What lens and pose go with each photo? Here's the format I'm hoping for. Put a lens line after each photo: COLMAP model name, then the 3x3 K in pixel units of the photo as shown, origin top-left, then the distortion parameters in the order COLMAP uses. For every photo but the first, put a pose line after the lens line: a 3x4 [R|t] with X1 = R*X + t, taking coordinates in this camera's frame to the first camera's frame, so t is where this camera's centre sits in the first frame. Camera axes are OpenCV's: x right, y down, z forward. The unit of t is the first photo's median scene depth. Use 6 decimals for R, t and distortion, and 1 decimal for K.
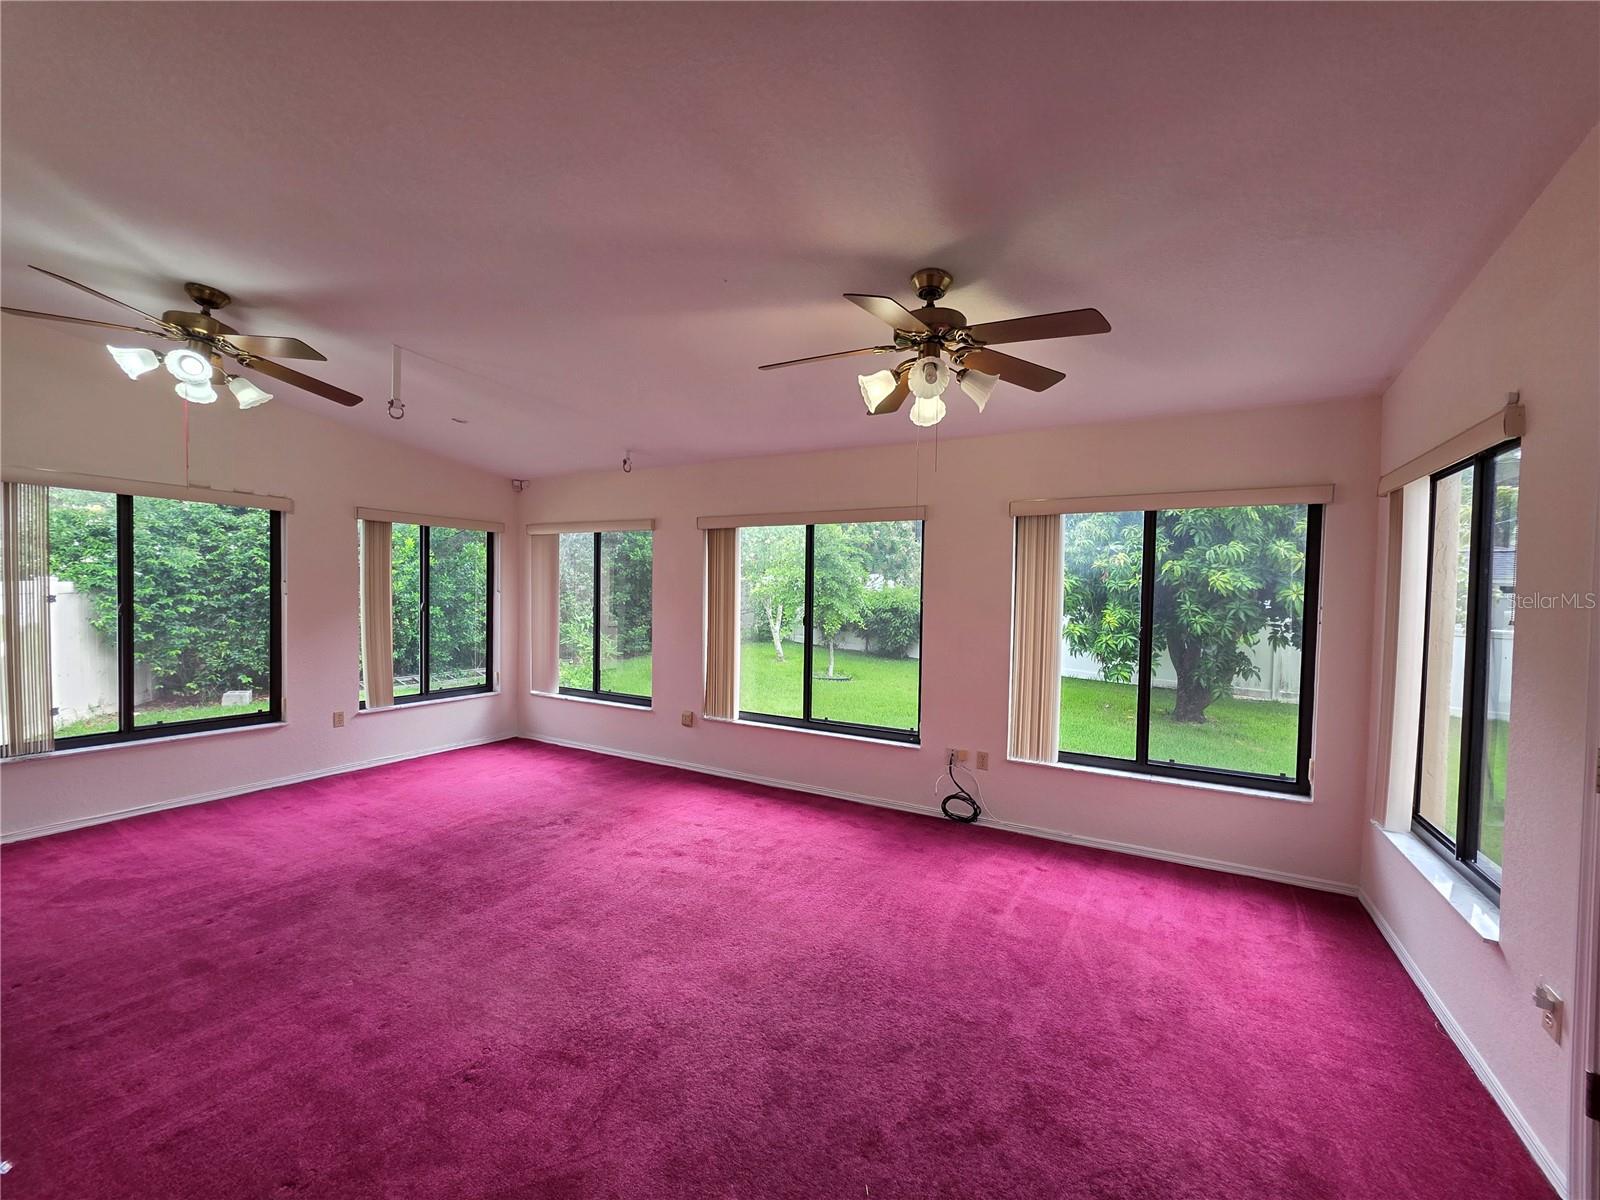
lens RADIAL K [[639.5, 0, 801.4], [0, 639.5, 608.2], [0, 0, 1]] dist [0.003635, -0.000390]
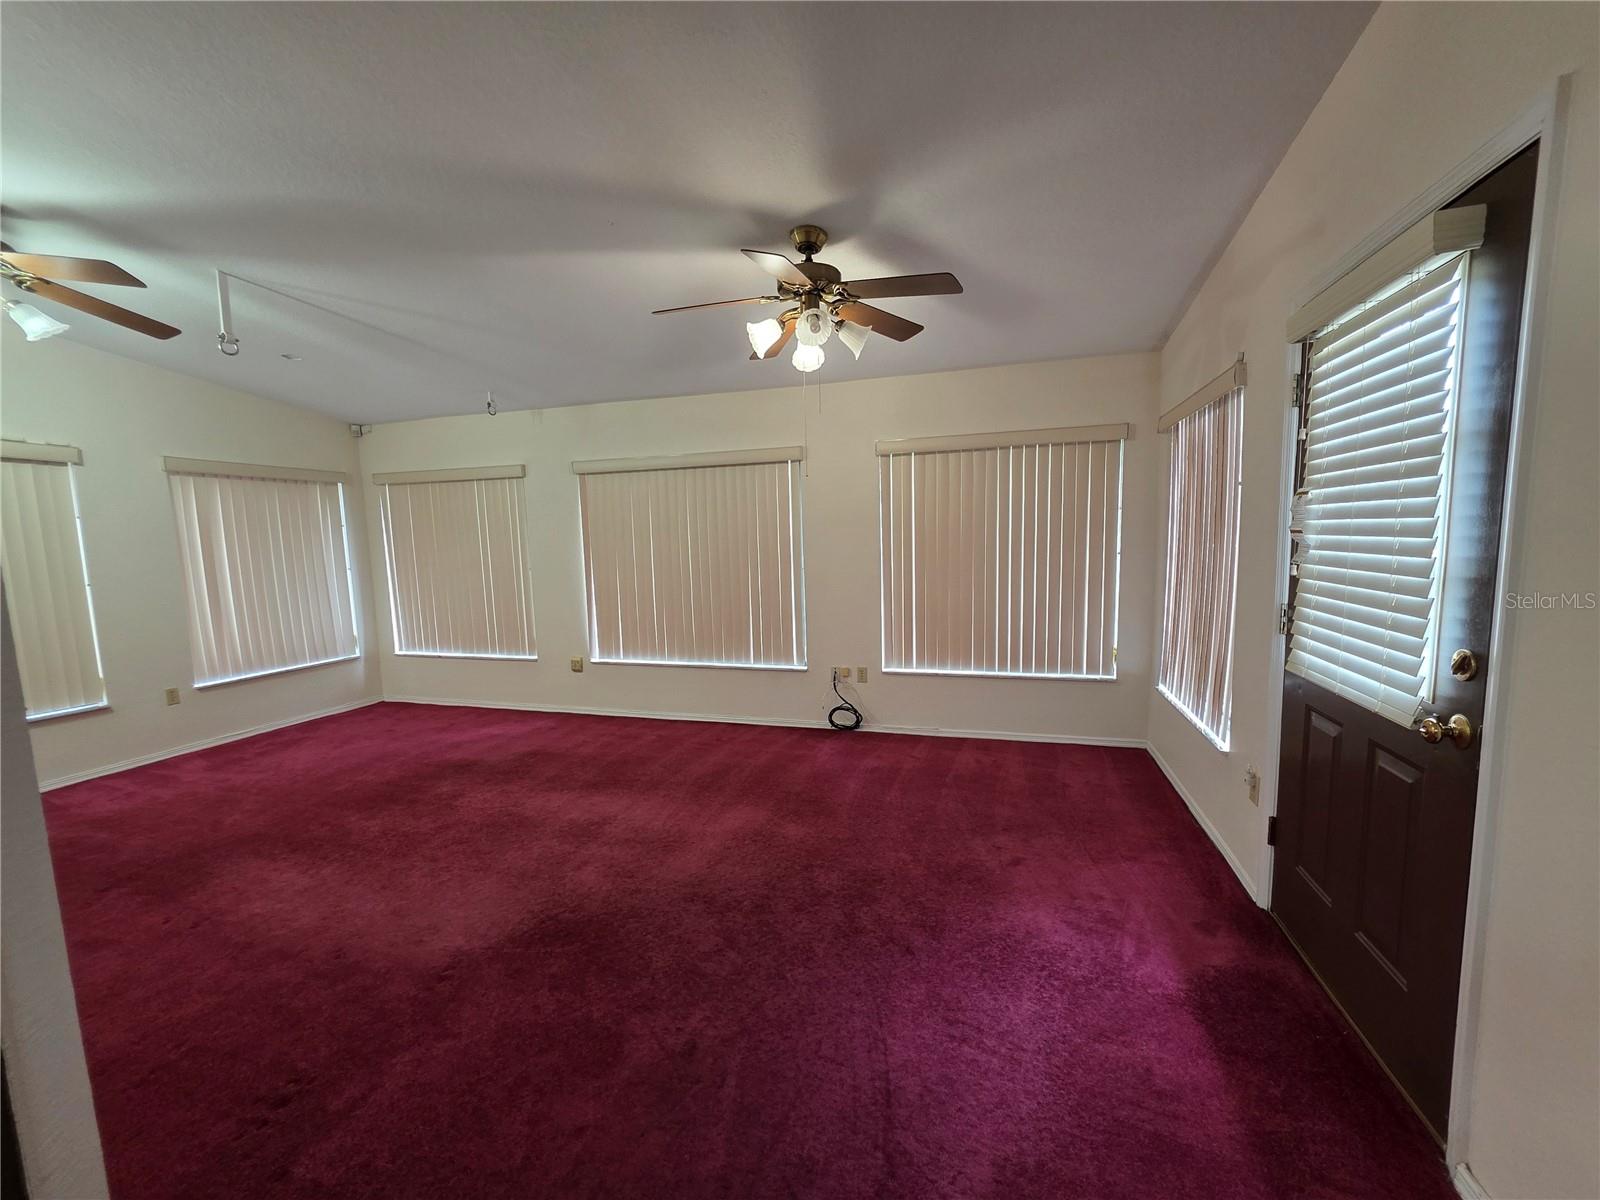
lens RADIAL K [[639.5, 0, 802.9], [0, 639.5, 603.1], [0, 0, 1]] dist [0.003635, -0.000390]
pose [[0.975116, -0.065267, 0.211870, -0.080382], [0.049151, 0.995545, 0.080466, 0.026678], [-0.216178, -0.068050, 0.973980, -0.110937]]
